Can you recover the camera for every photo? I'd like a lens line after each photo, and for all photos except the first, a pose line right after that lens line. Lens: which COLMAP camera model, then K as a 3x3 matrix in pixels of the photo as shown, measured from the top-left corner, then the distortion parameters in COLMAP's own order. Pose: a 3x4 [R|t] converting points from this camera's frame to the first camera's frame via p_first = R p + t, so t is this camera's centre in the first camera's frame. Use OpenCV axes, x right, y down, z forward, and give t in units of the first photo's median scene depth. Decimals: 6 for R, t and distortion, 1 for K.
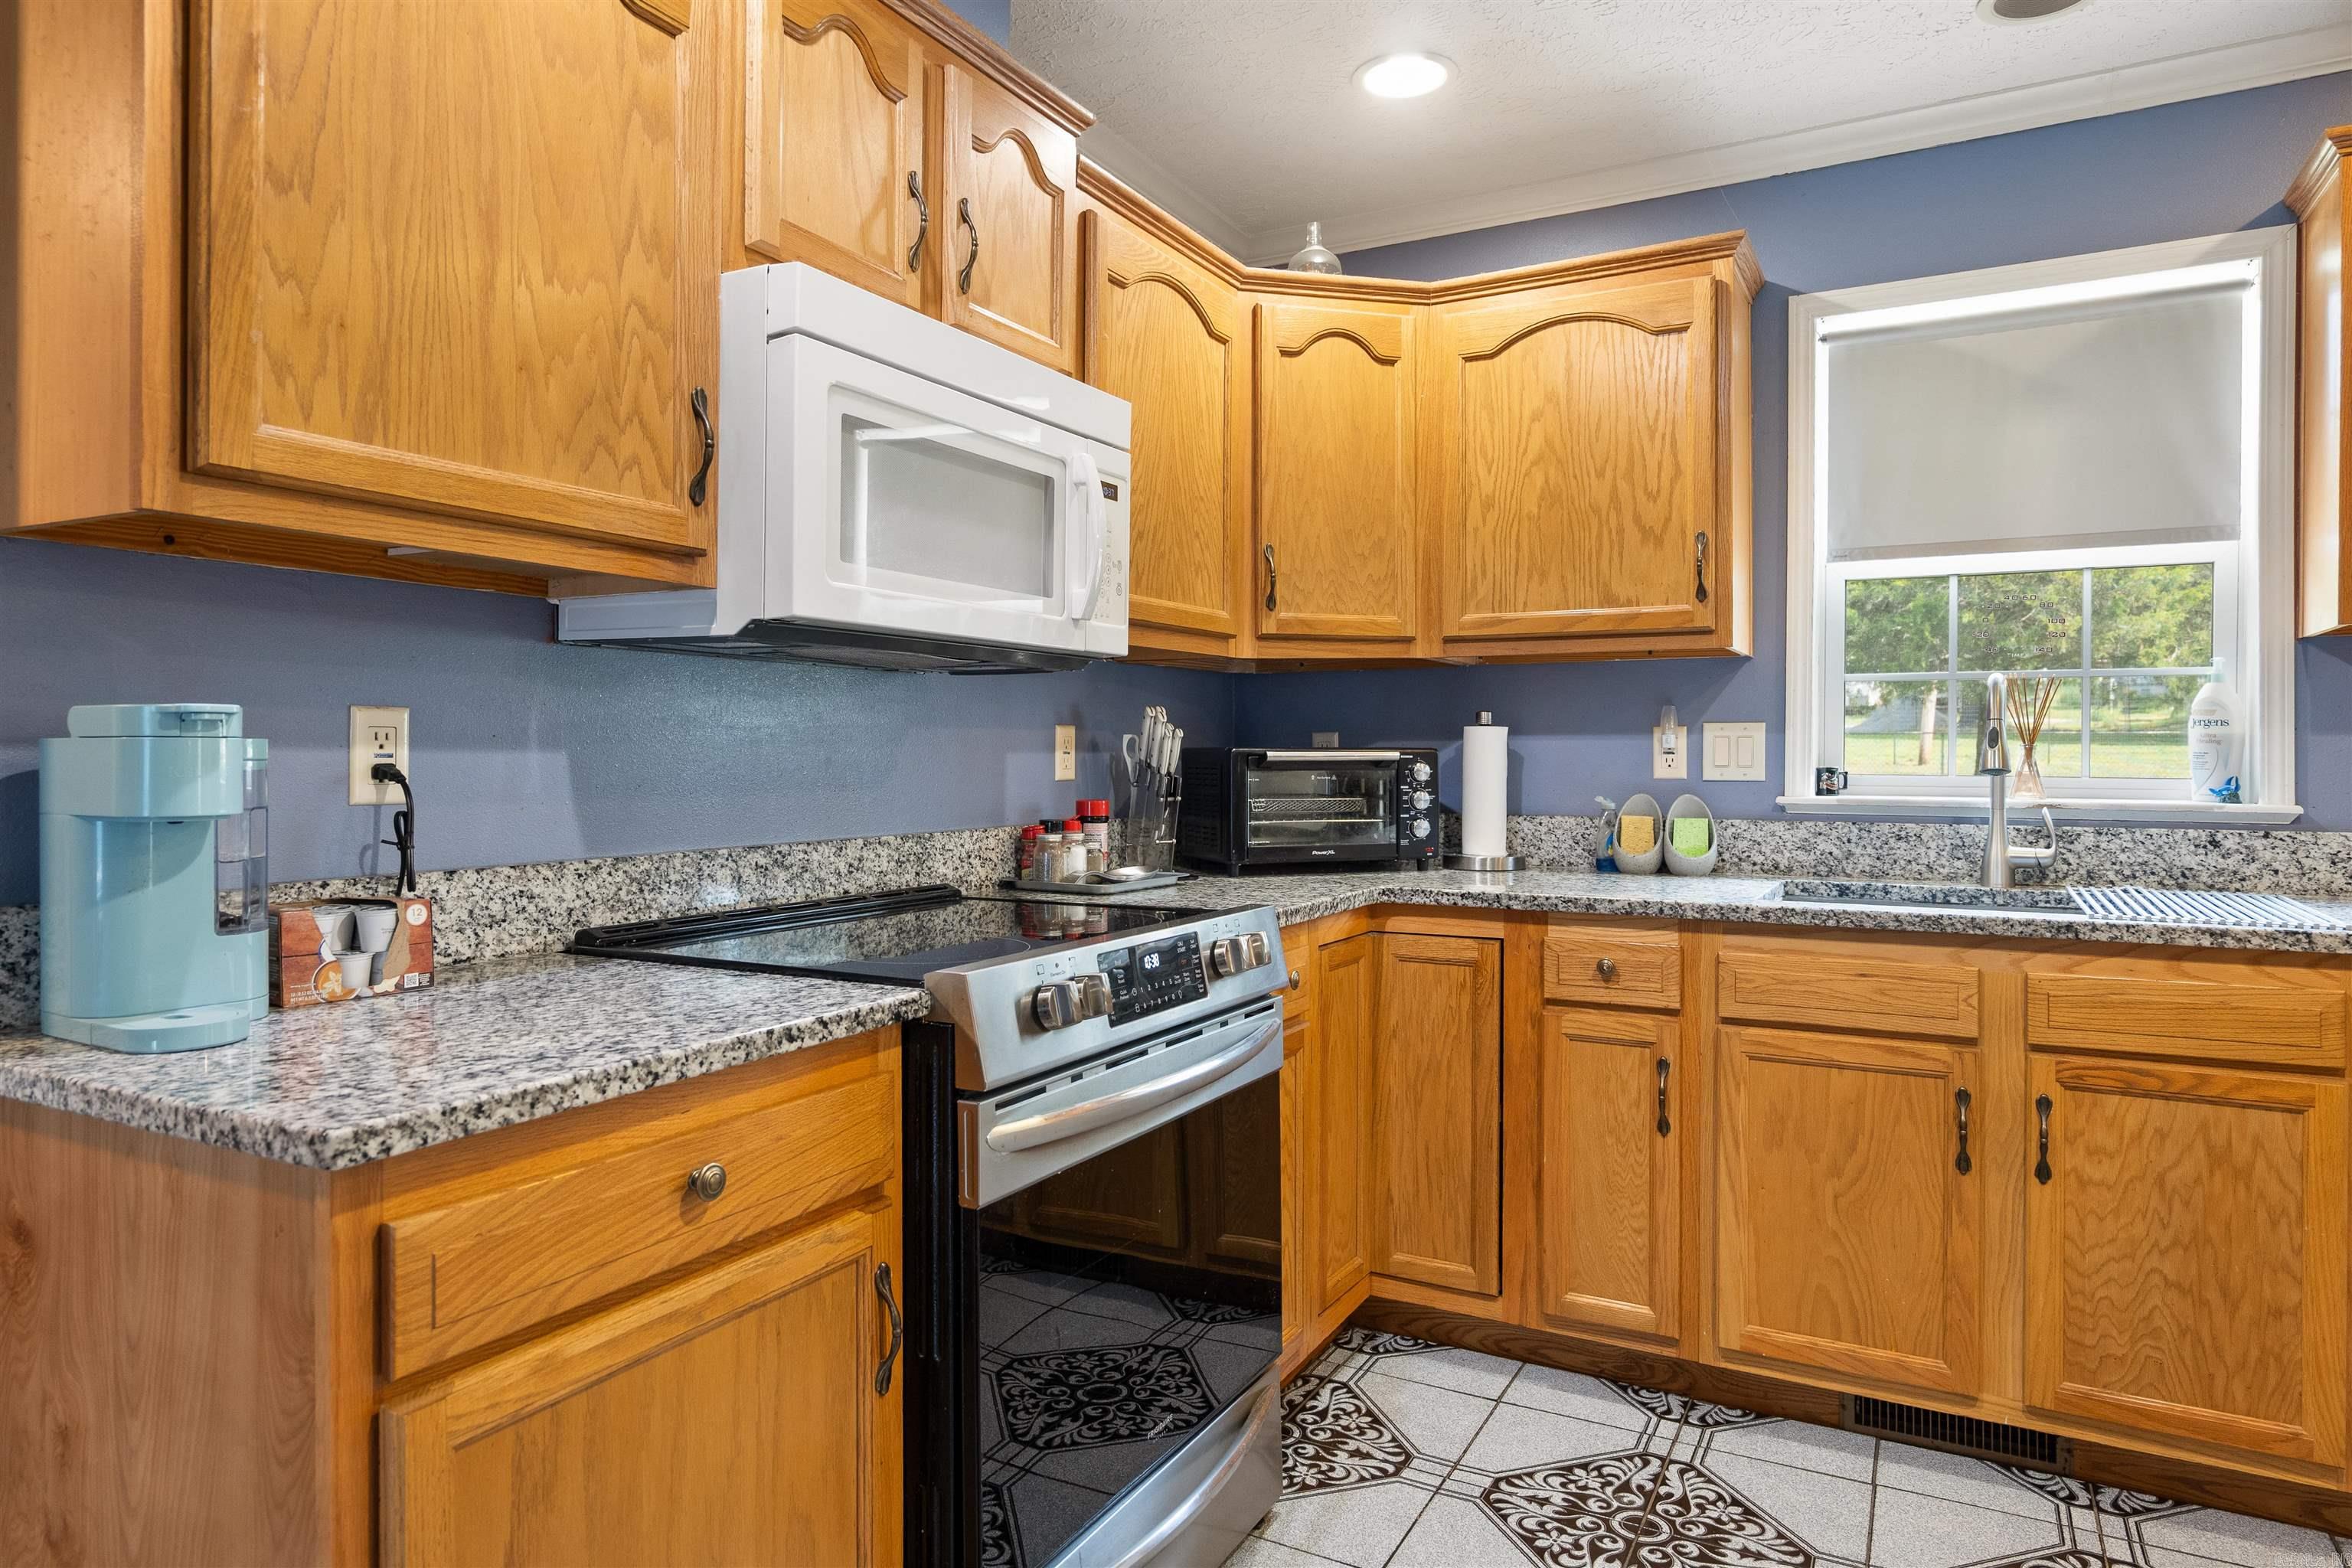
lens RADIAL K [[1409.5, 0, 1189.3], [0, 1409.5, 754.9], [0, 0, 1]] dist [0.000019, 0.001836]
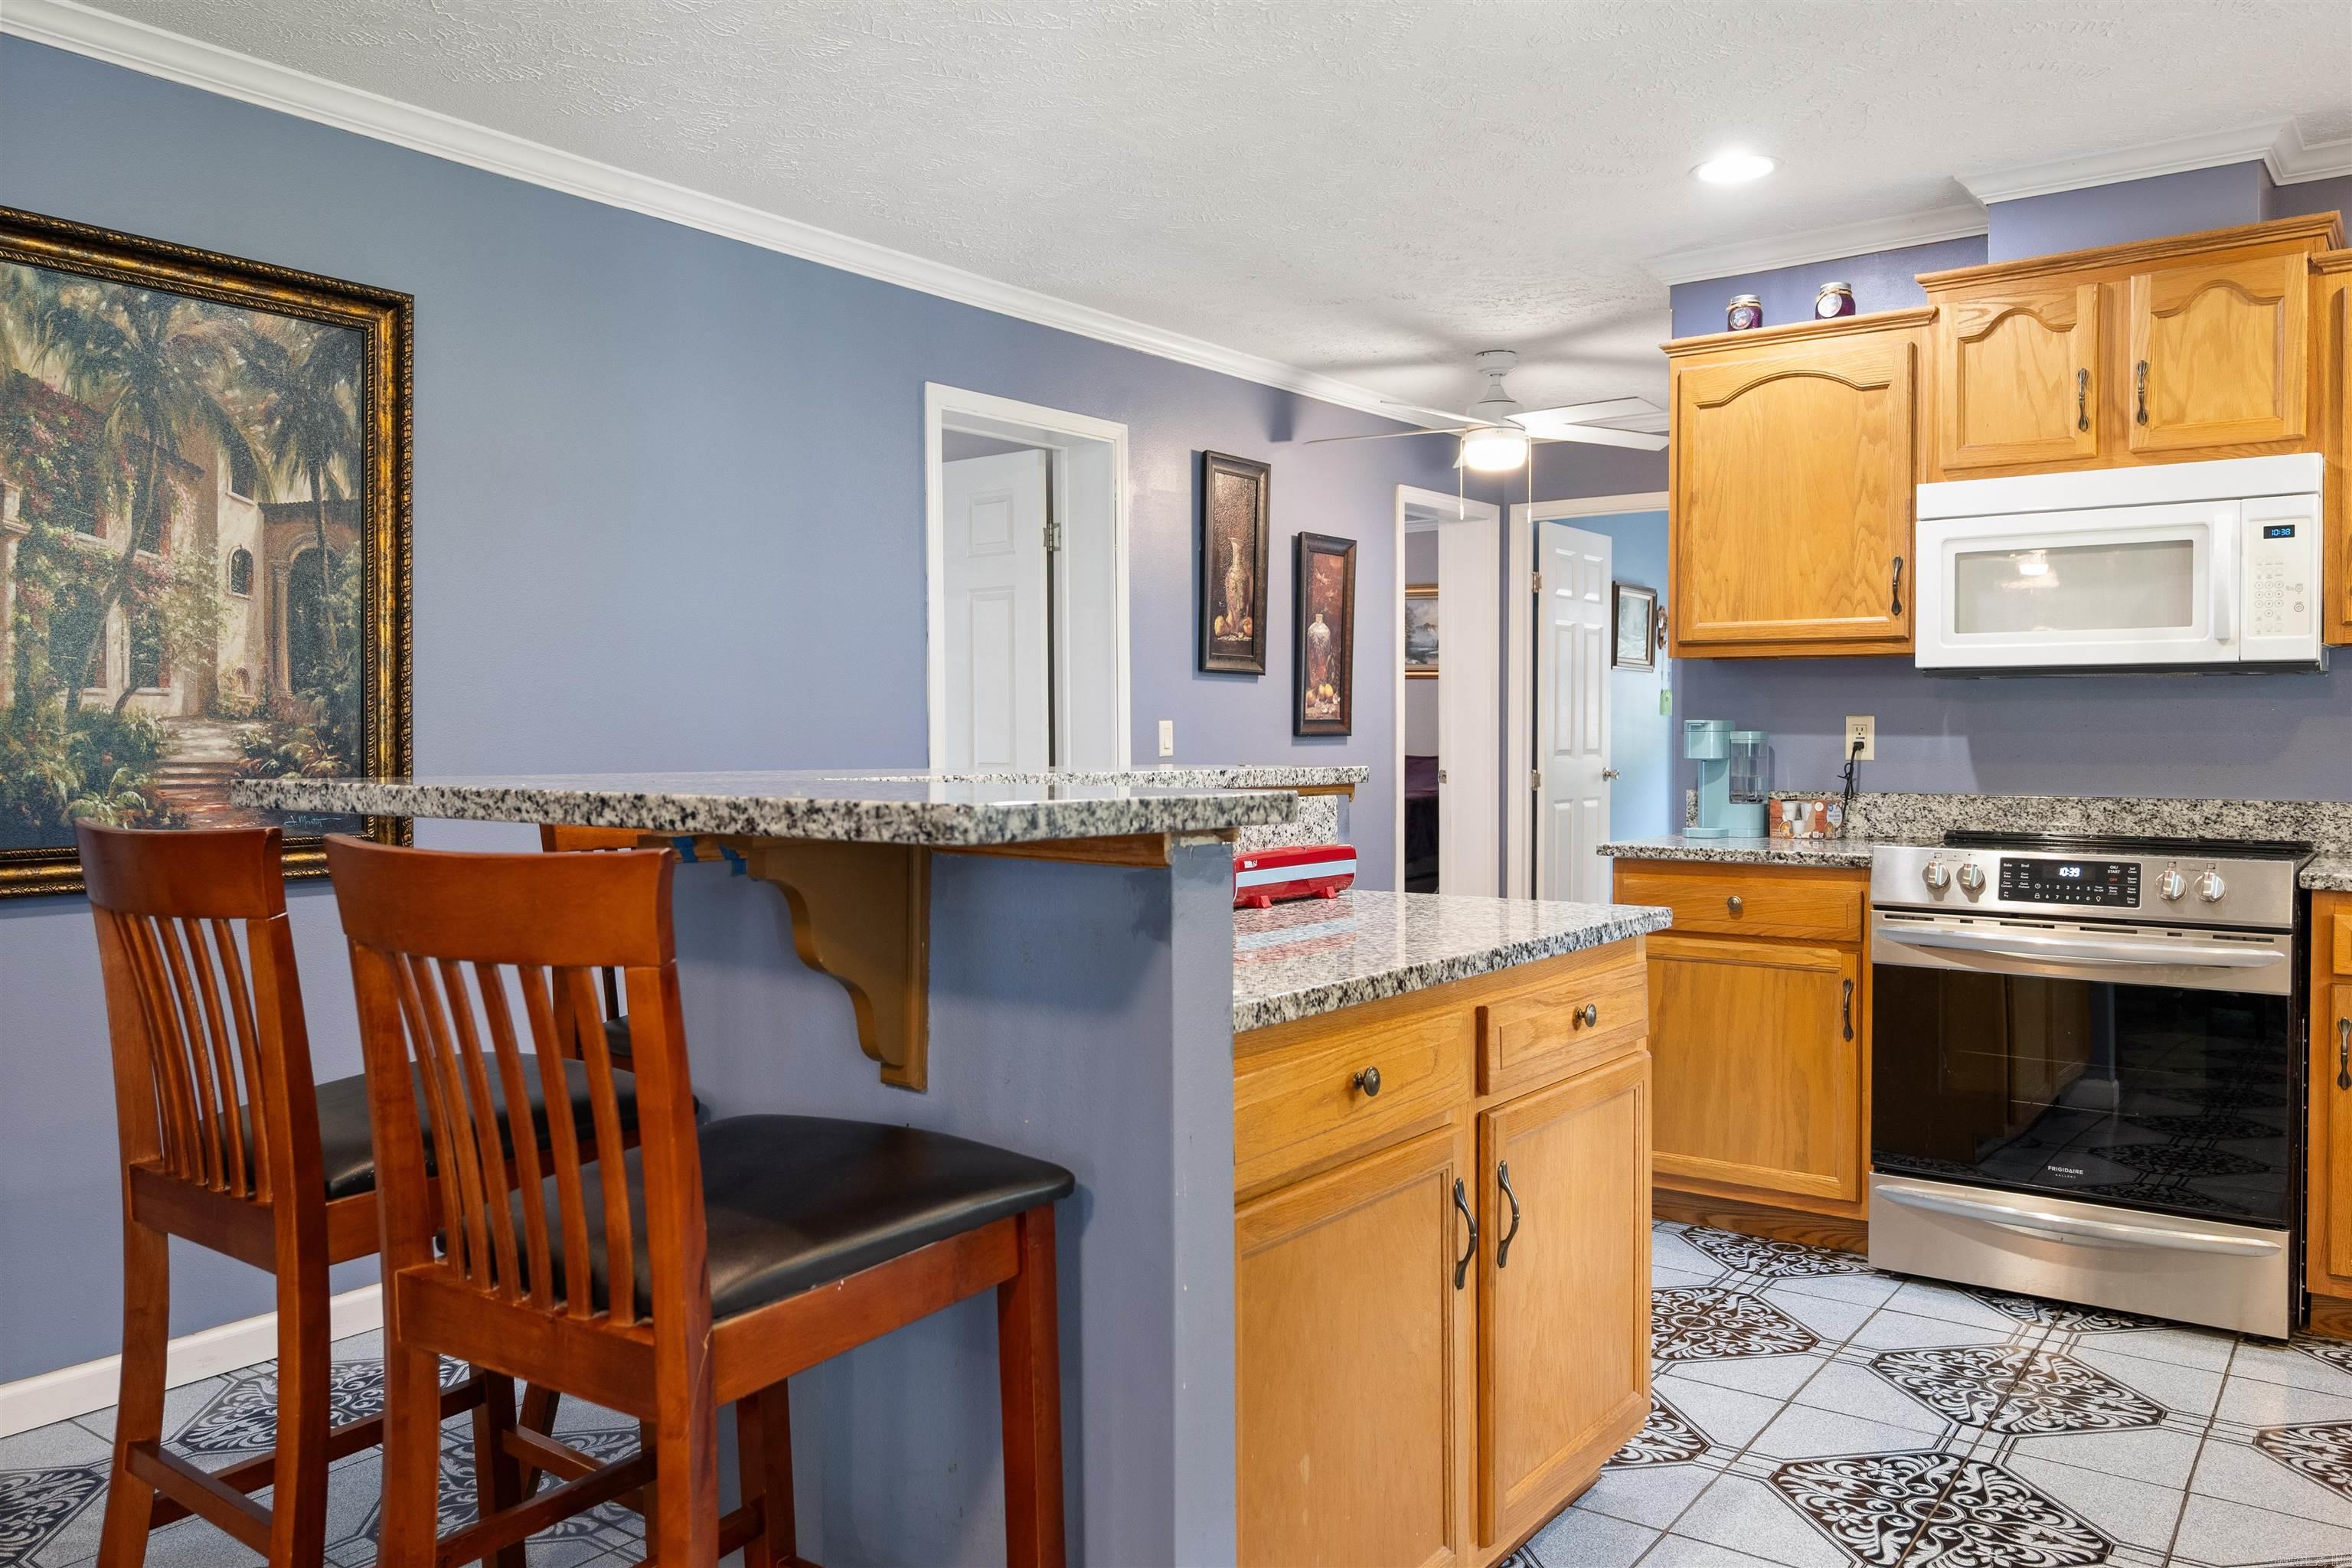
lens RADIAL K [[1737.8, 0, 1135.6], [0, 1737.8, 773.3], [0, 0, 1]] dist [-0.007482, -0.004684]
pose [[-0.157284, 0.023898, -0.987264, 1.456077], [-0.000465, 0.999705, 0.024273, -0.006325], [0.987553, 0.004277, -0.157226, 0.202524]]
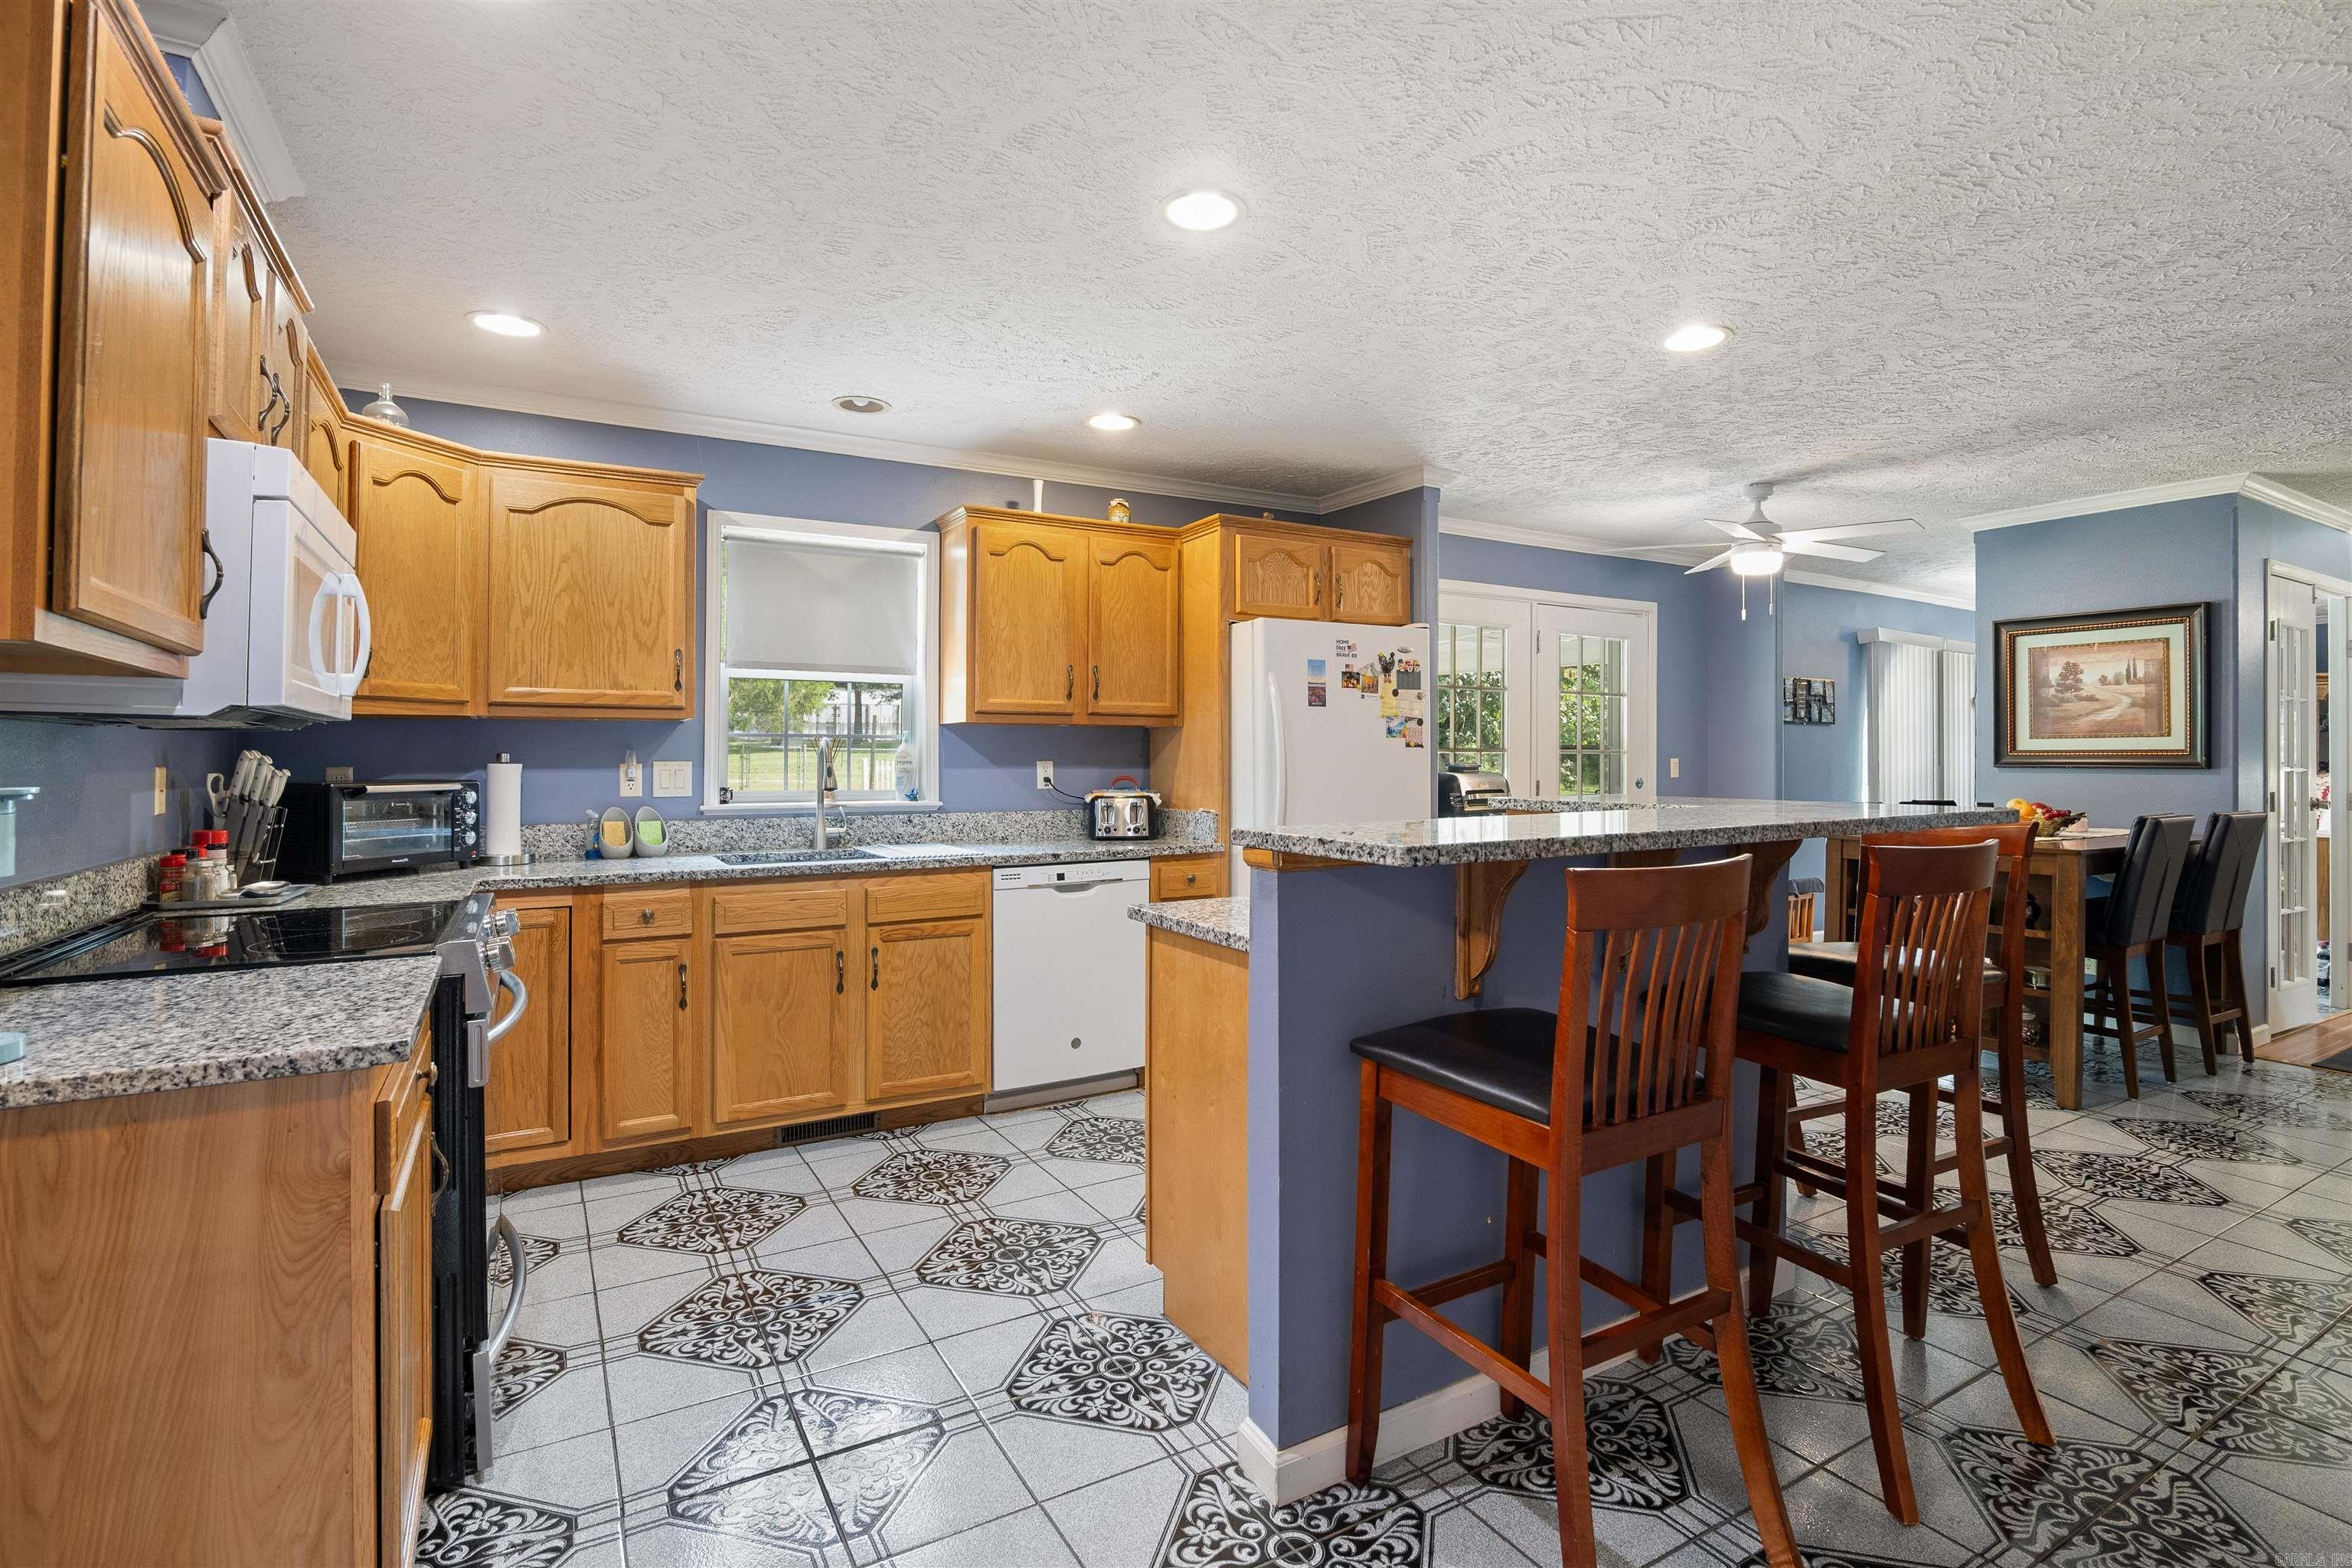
lens RADIAL K [[1120.8, 0, 1169.0], [0, 1120.8, 746.6], [0, 0, 1]] dist [-0.002745, 0.000174]
pose [[0.526381, 0.007435, 0.850217, -0.490418], [0.002663, 0.999942, -0.010393, -0.029576], [-0.850245, 0.007735, 0.526330, -0.202221]]
